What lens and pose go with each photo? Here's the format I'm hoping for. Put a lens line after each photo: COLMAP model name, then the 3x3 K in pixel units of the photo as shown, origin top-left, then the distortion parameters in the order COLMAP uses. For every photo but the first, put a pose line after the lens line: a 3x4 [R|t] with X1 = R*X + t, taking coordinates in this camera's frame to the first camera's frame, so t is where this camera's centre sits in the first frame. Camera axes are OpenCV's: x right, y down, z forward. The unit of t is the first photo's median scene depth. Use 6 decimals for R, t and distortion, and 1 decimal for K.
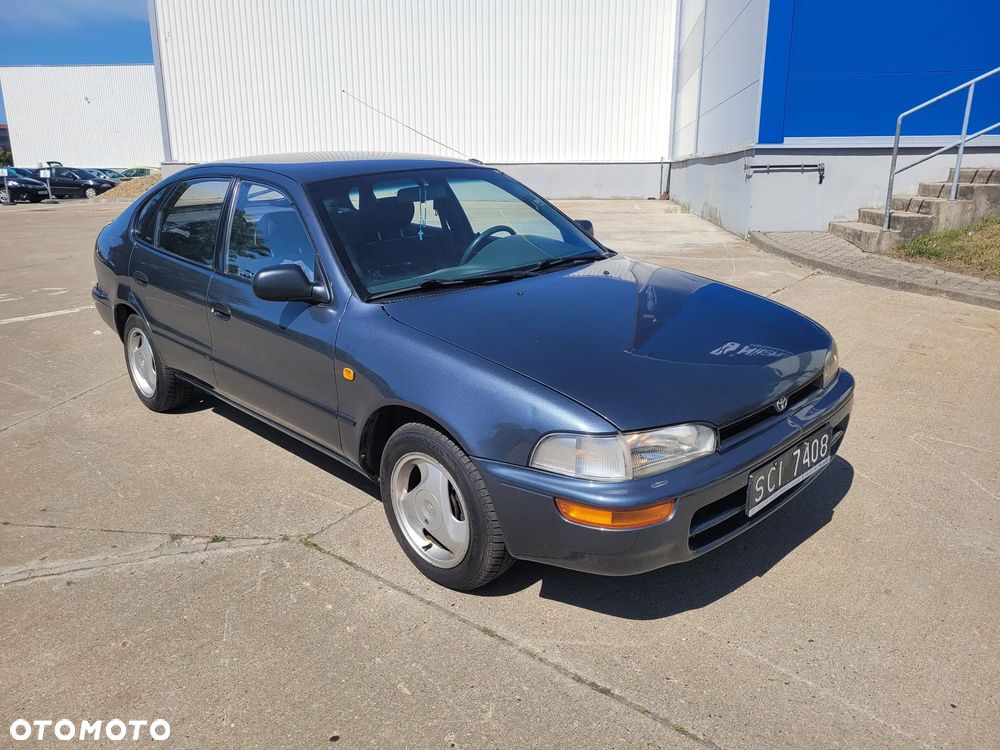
lens RADIAL K [[726.2, 0, 500.0], [0, 726.2, 375.0], [0, 0, 1]] dist [0.008713, -0.000079]
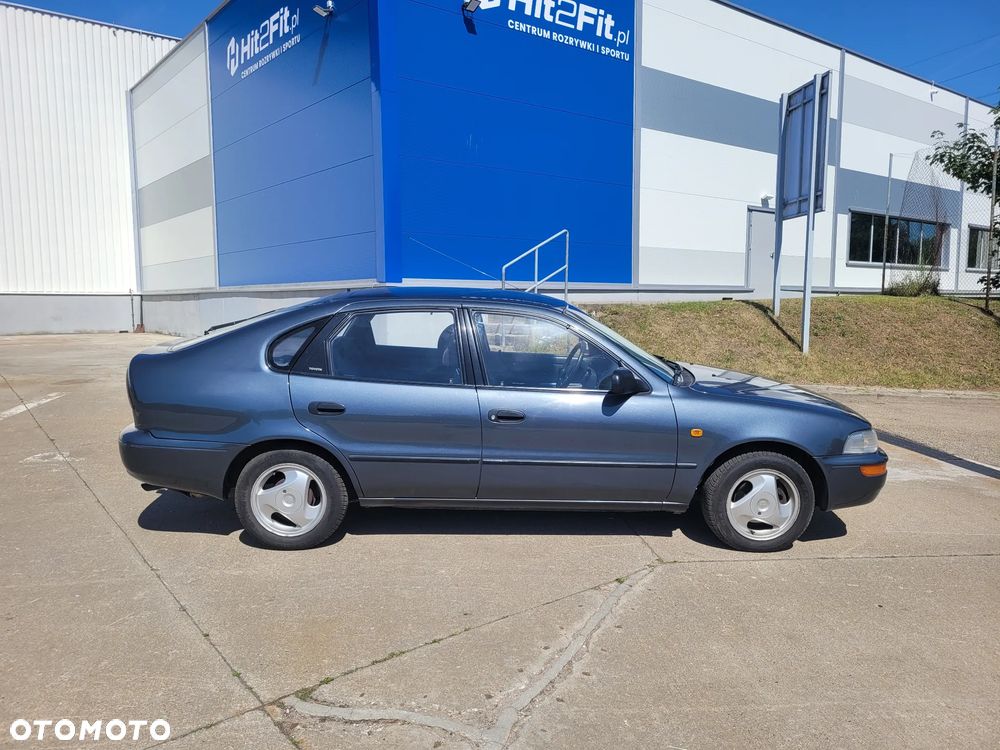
lens RADIAL K [[749.8, 0, 478.3], [0, 749.8, 370.5], [0, 0, 1]] dist [0.022020, -0.011820]
pose [[0.699356, -0.060002, 0.712251, -0.540492], [0.190279, 0.976142, -0.104601, -0.016107], [-0.688981, 0.208680, 0.694087, 0.063736]]
